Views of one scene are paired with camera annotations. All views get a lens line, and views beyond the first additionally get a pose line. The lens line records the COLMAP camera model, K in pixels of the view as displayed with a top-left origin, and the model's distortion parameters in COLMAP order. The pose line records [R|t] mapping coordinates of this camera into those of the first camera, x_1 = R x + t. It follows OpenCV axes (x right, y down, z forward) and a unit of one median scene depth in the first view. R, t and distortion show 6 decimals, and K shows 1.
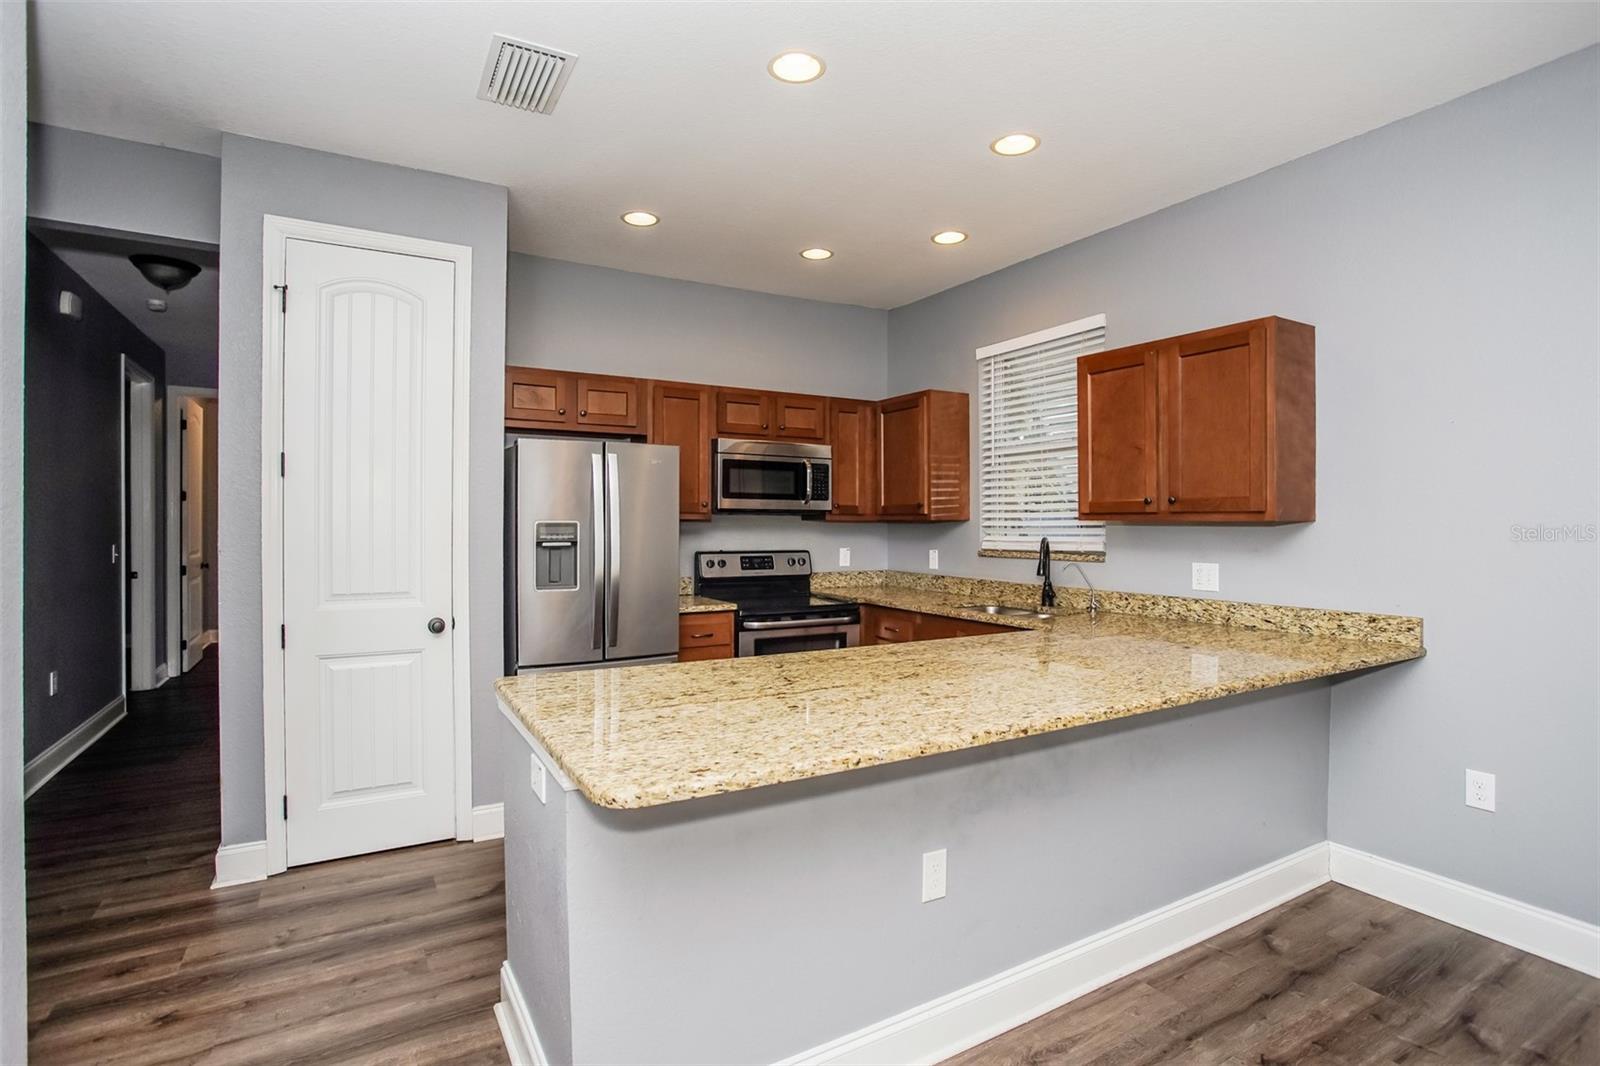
lens RADIAL K [[790.6, 0, 811.6], [0, 790.6, 525.1], [0, 0, 1]] dist [-0.053156, 0.019938]
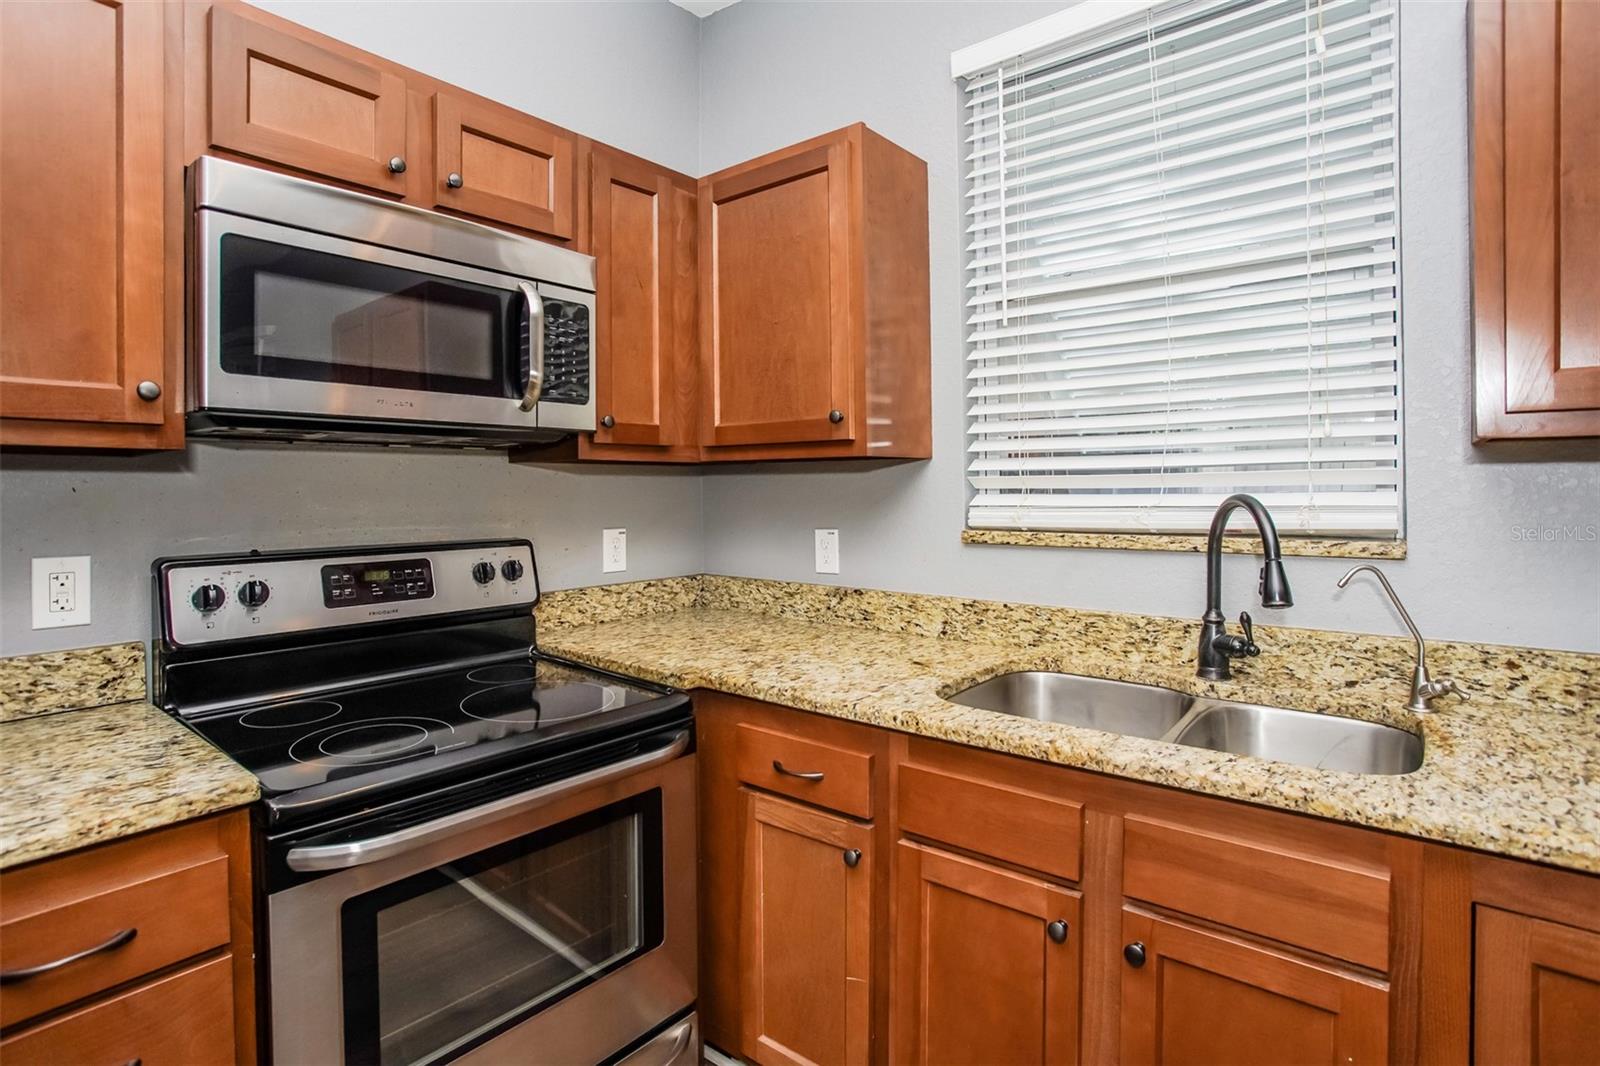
lens RADIAL K [[790.6, 0, 791.7], [0, 790.6, 492.8], [0, 0, 1]] dist [-0.053156, 0.019938]
pose [[0.936858, -0.012328, 0.349494, -0.019895], [0.010138, 0.999916, 0.008094, 0.008322], [-0.349564, -0.004040, 0.936904, 0.661887]]
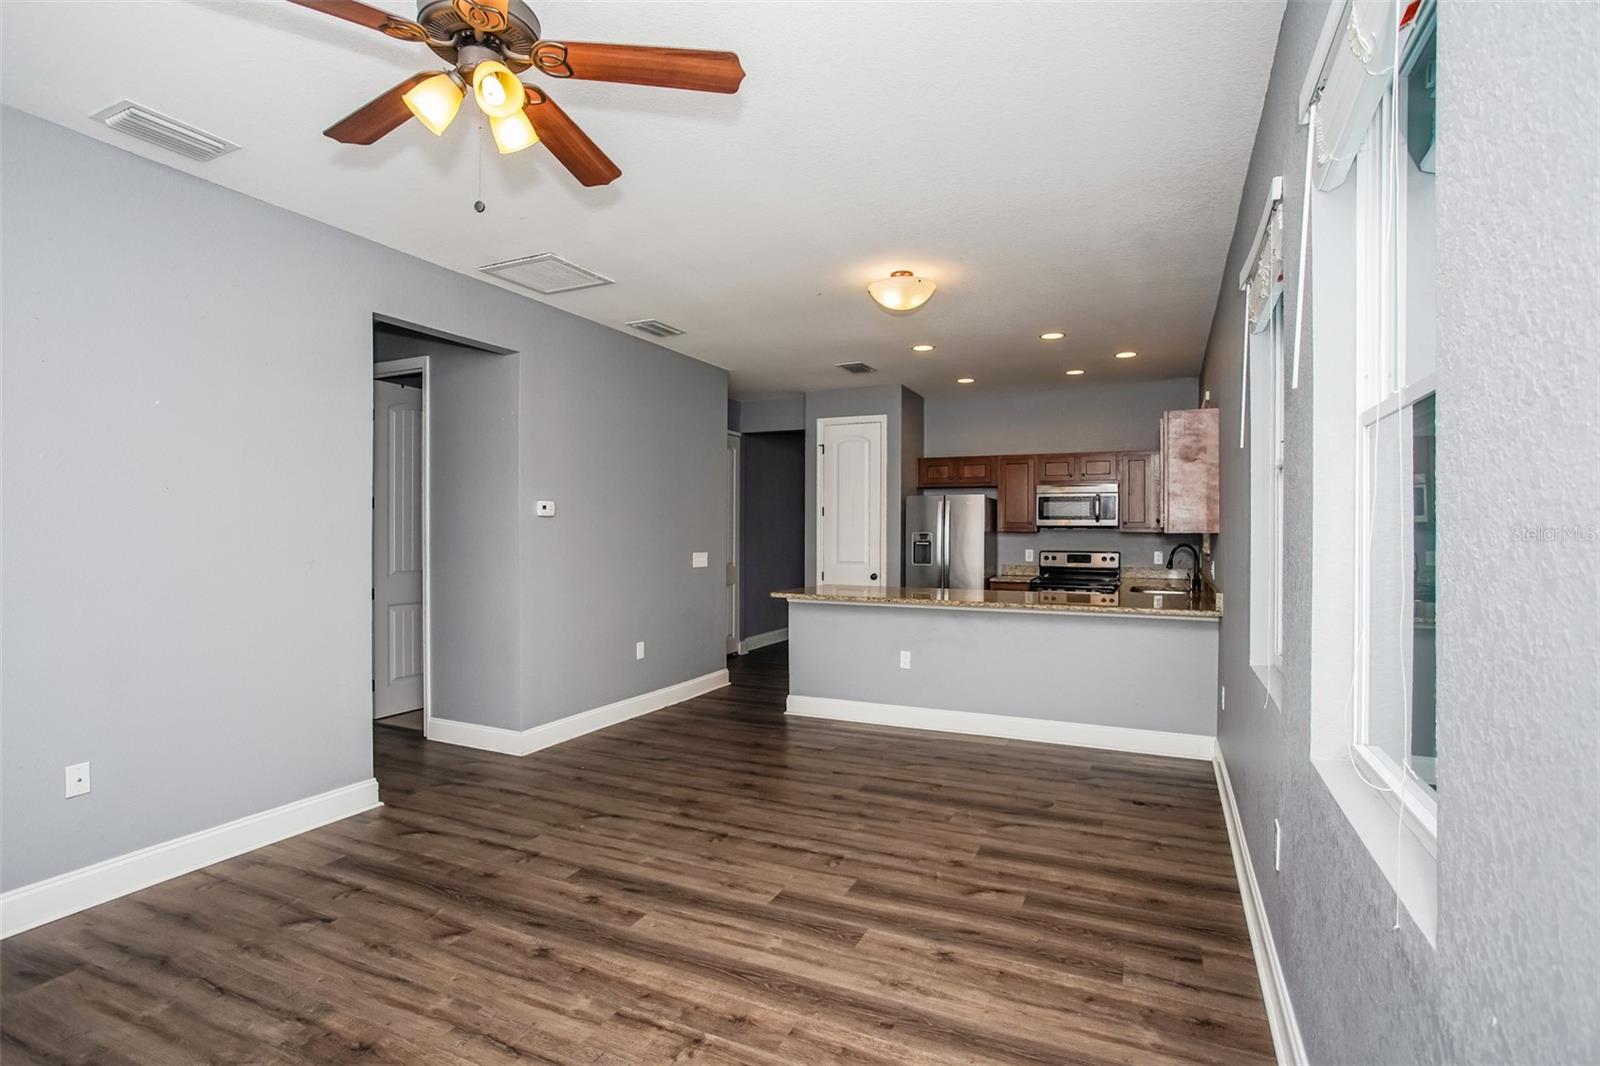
lens RADIAL K [[790.6, 0, 810.0], [0, 790.6, 523.3], [0, 0, 1]] dist [-0.053156, 0.019938]
pose [[0.550024, -0.011500, -0.835069, 1.029370], [-0.005309, 0.999837, -0.017266, 0.006968], [0.835132, 0.013931, 0.549874, -0.355463]]
